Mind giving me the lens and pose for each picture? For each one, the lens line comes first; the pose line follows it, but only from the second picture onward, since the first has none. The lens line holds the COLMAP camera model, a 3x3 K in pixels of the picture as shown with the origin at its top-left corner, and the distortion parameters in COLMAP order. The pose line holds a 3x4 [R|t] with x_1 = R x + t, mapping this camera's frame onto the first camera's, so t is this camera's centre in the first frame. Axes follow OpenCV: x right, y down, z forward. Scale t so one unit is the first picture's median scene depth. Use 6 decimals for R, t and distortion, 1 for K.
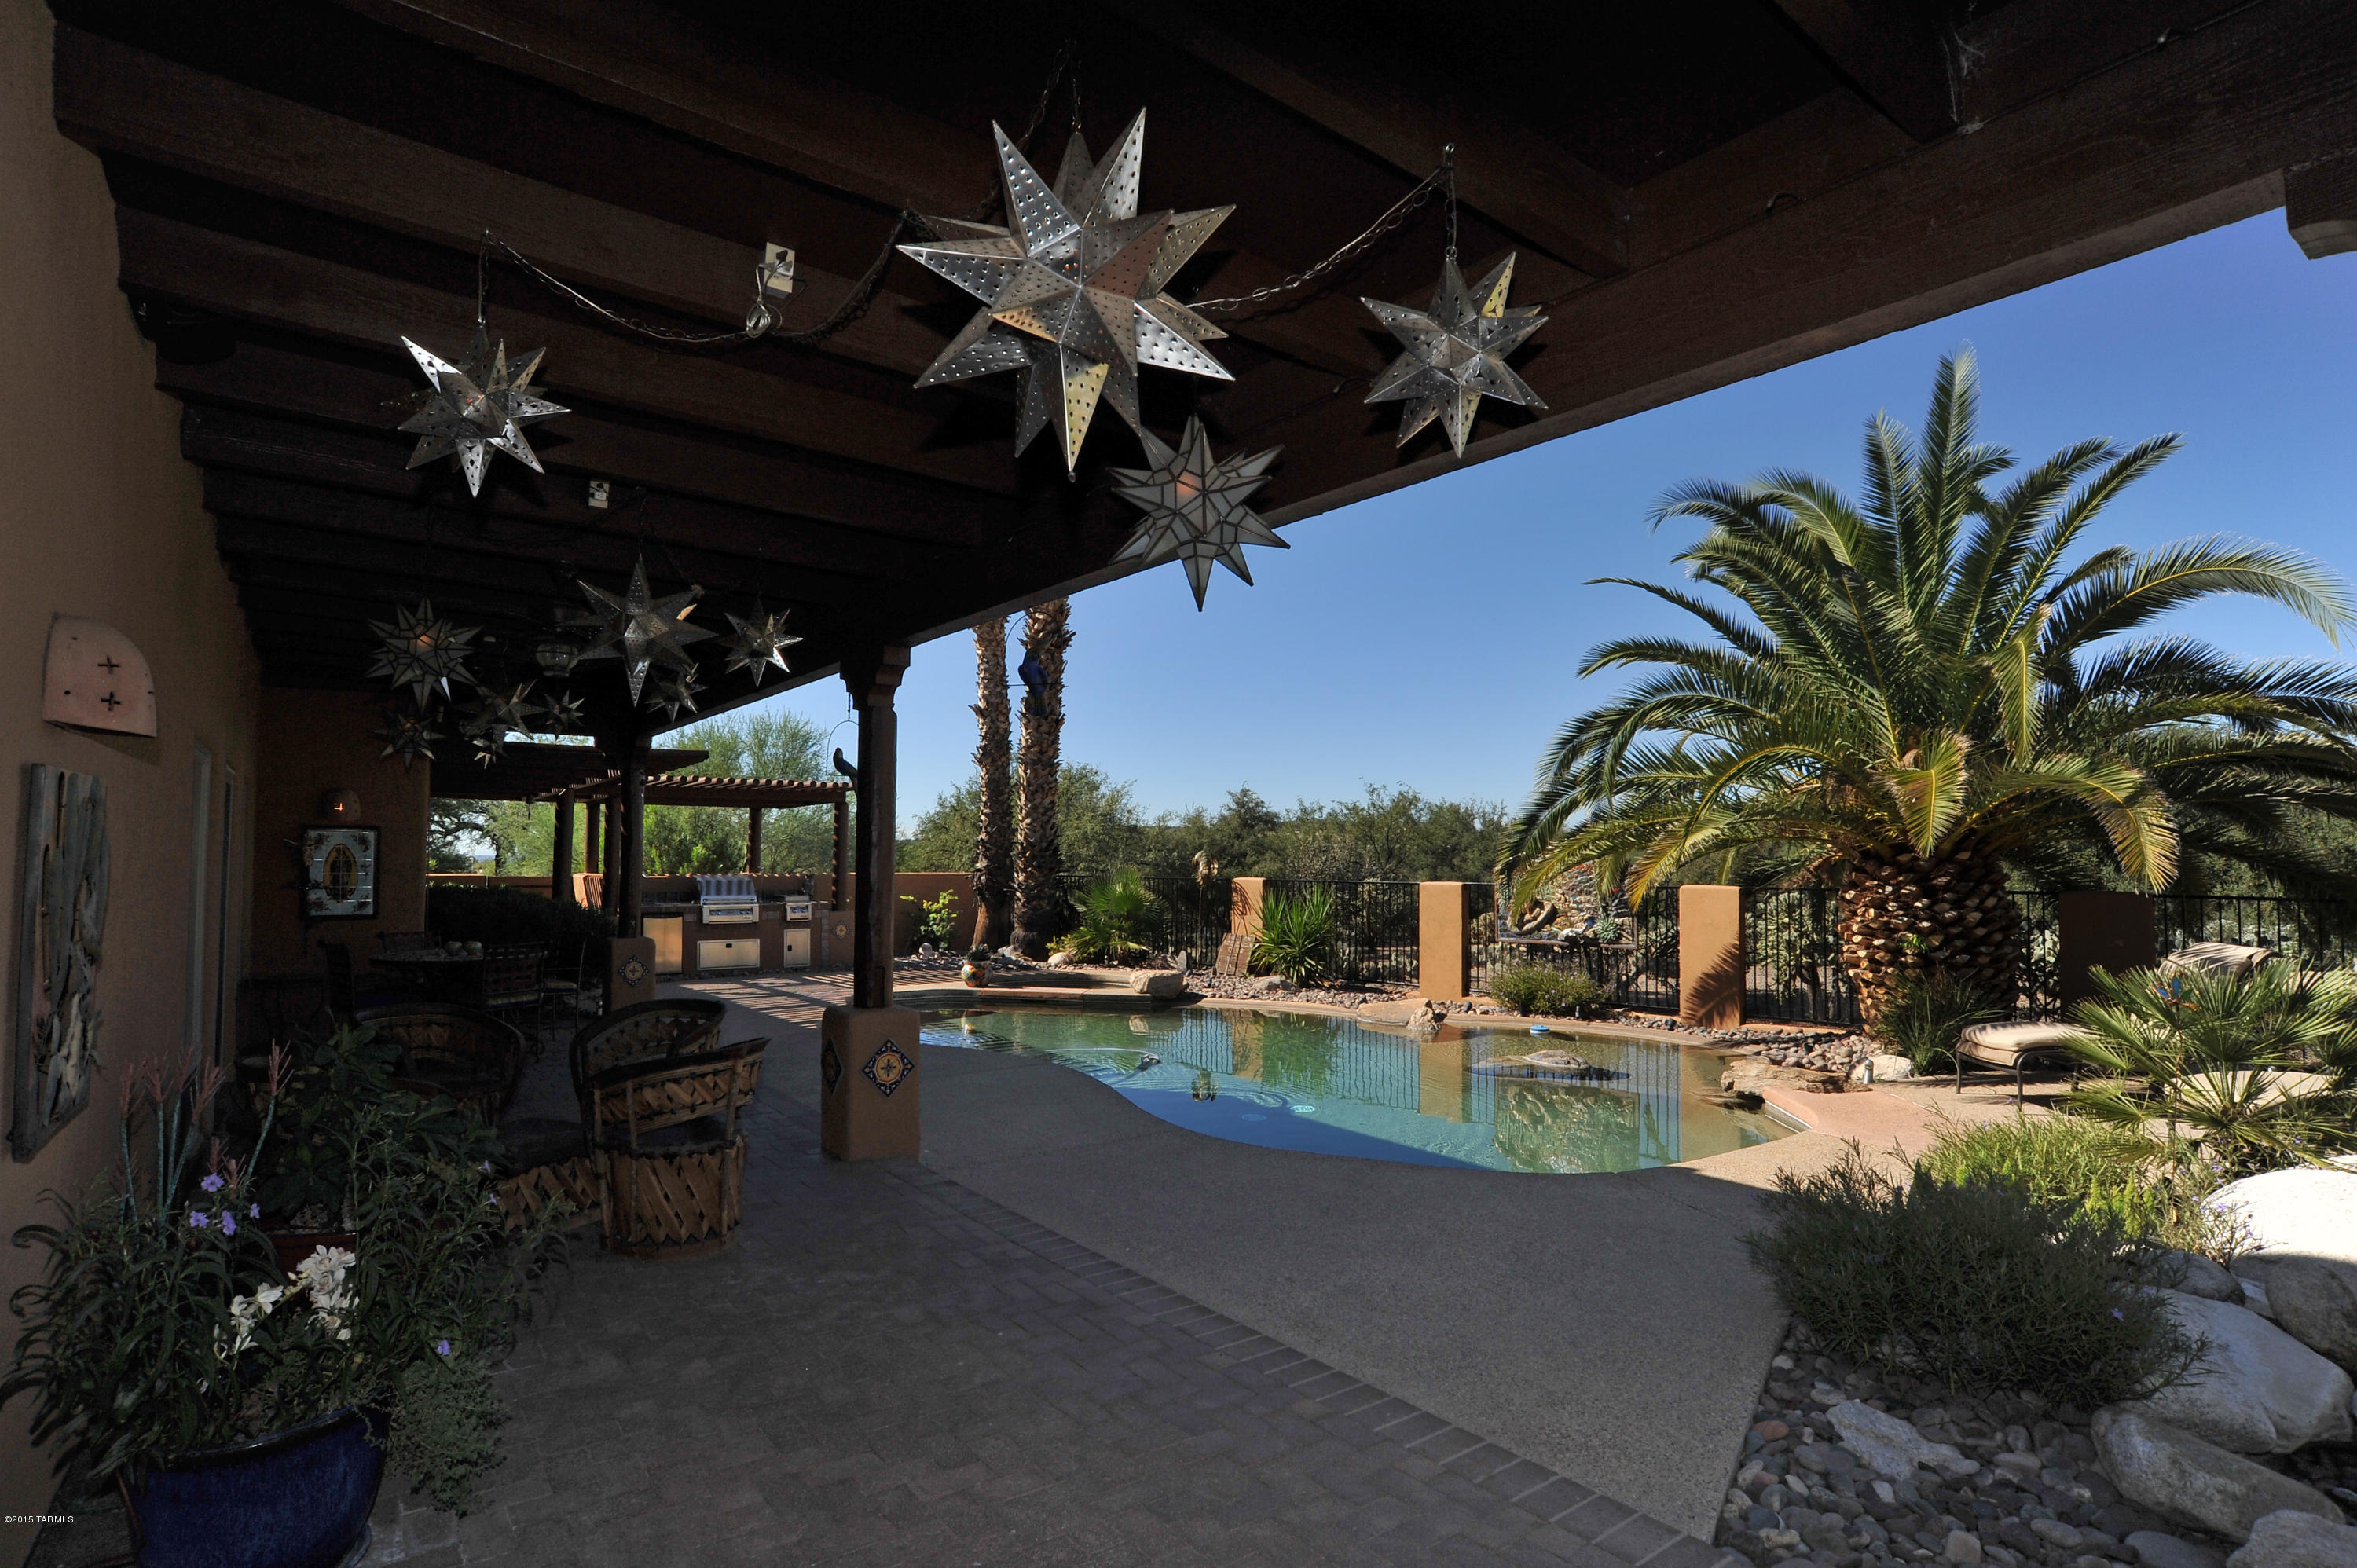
lens RADIAL K [[1190.4, 0, 1182.7], [0, 1190.4, 789.0], [0, 0, 1]] dist [-0.103346, 0.049413]
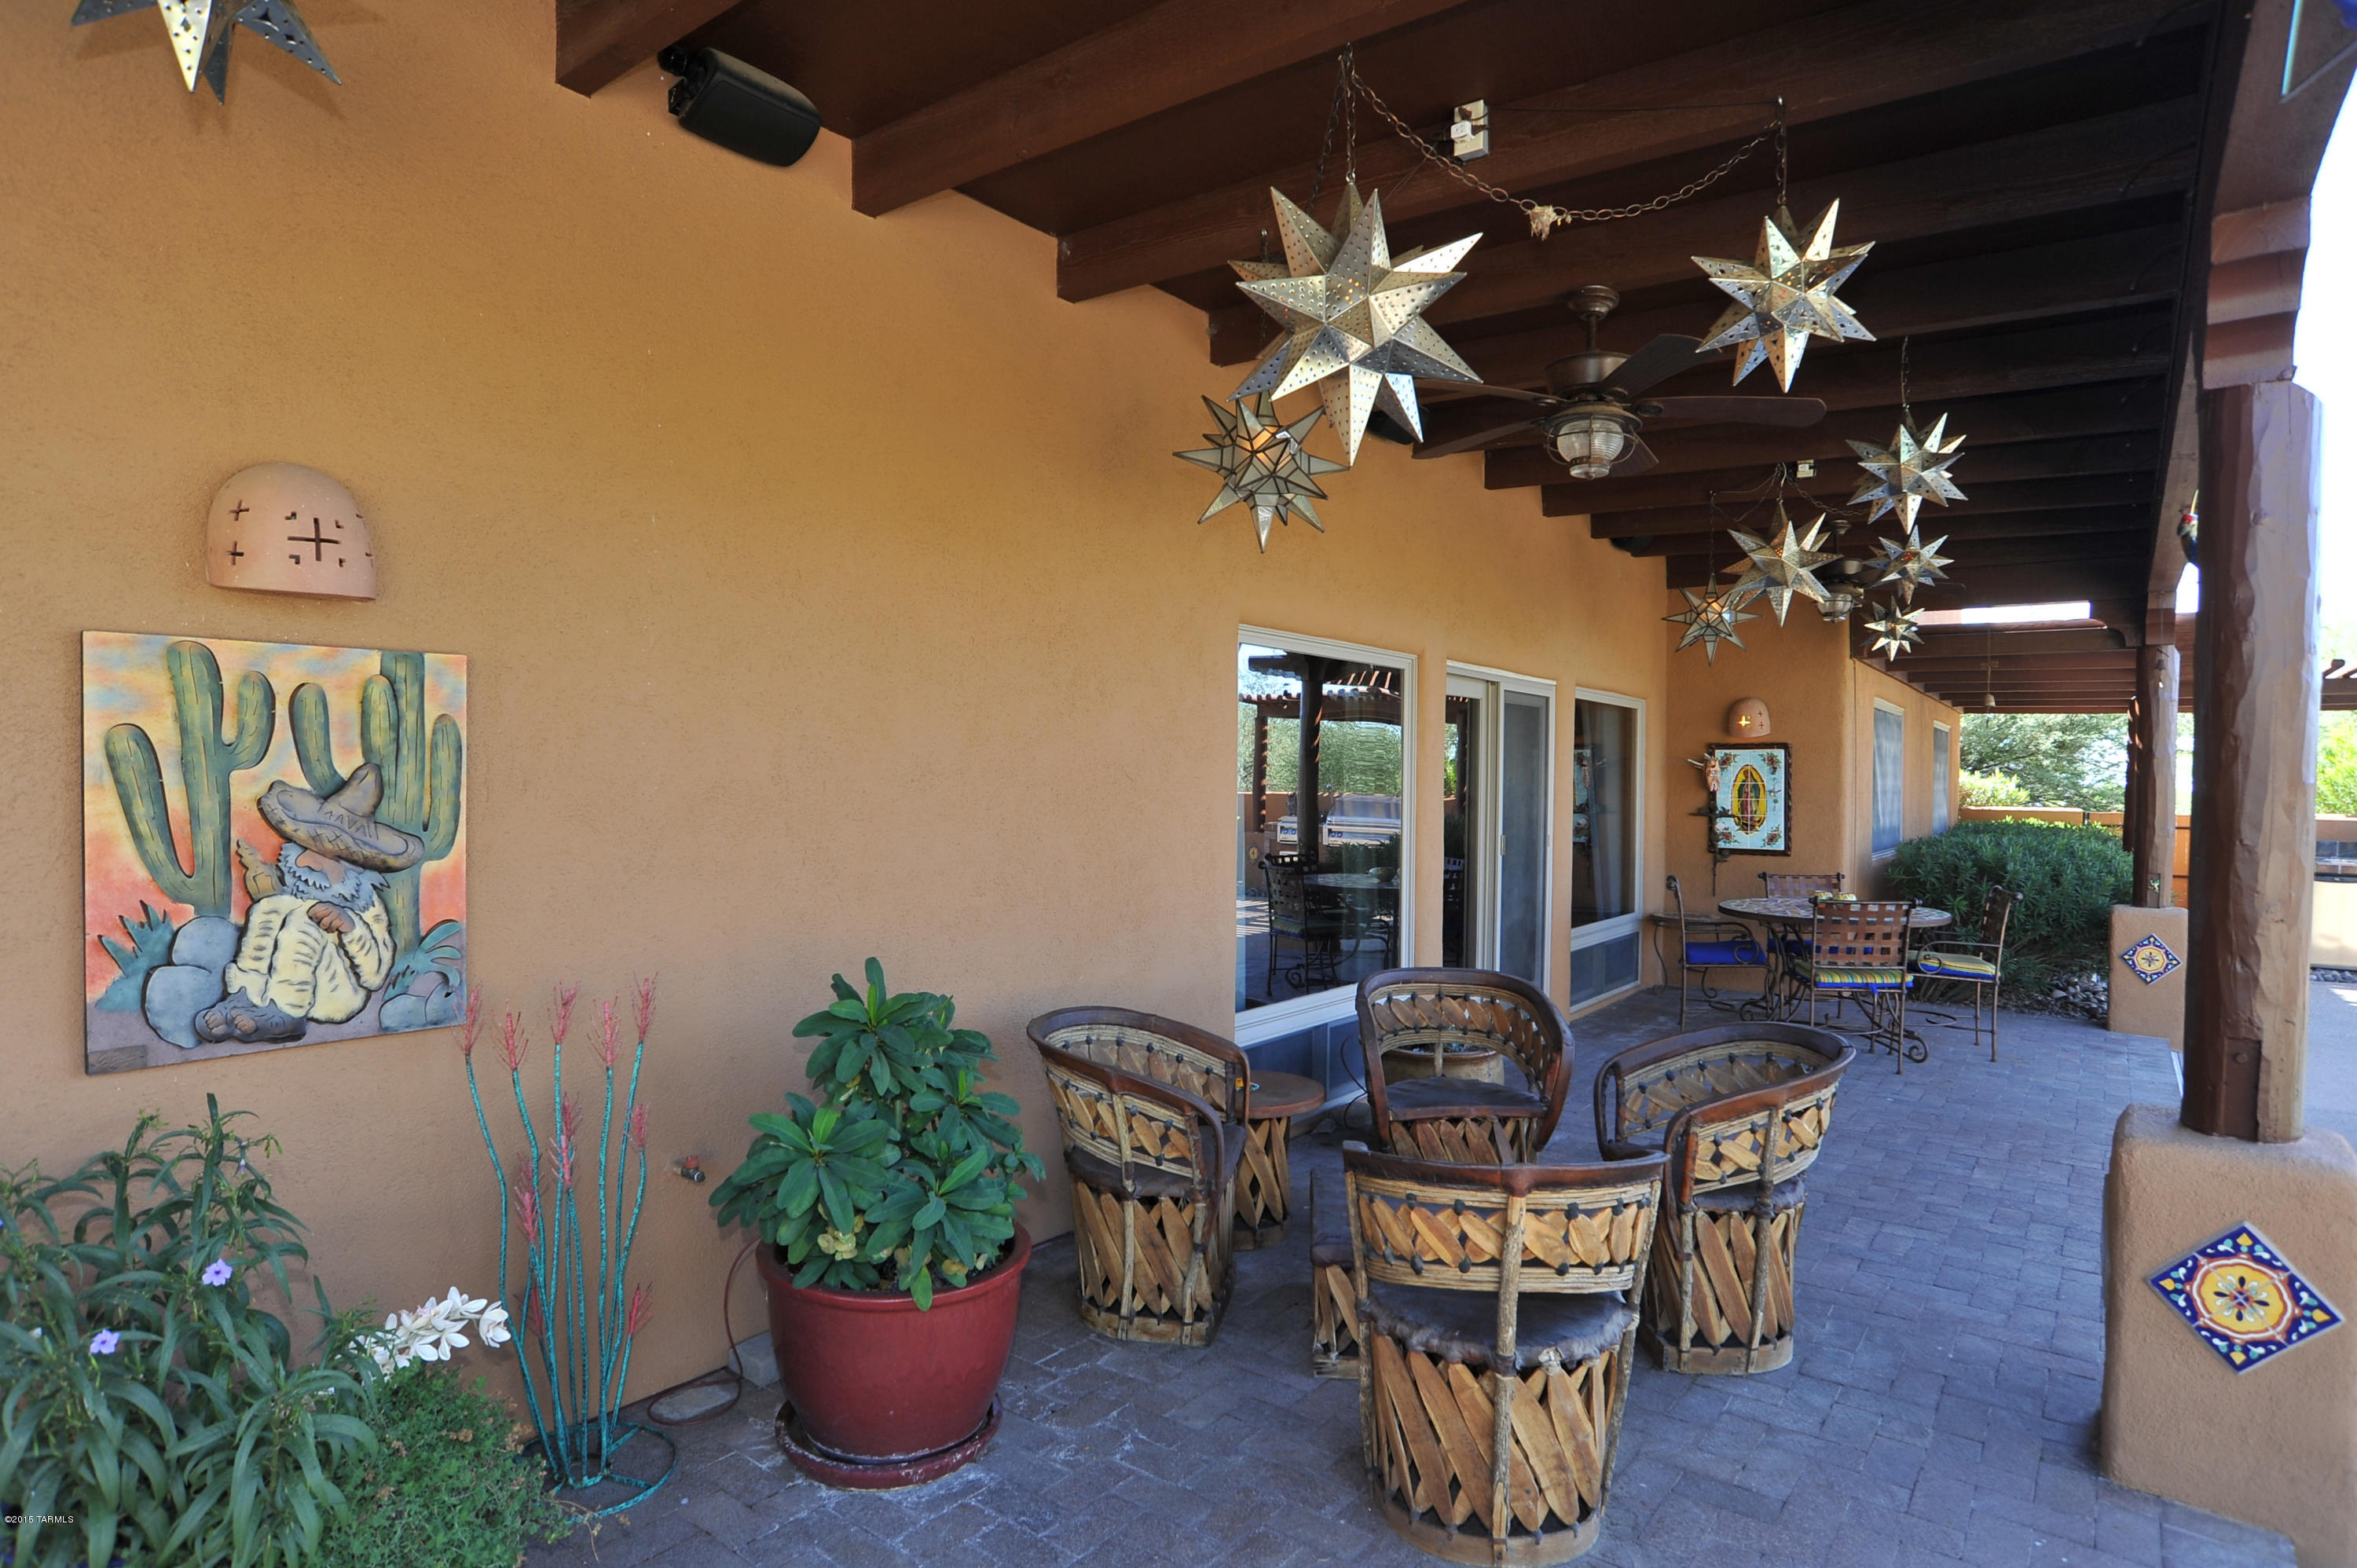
lens RADIAL K [[1226.8, 0, 1178.5], [0, 1226.8, 784.0], [0, 0, 1]] dist [-0.092927, 0.026766]
pose [[0.251664, 0.007068, -0.967789, 0.018337], [0.042251, 0.998940, 0.018283, 0.028588], [0.966892, -0.045492, 0.251099, 0.373280]]
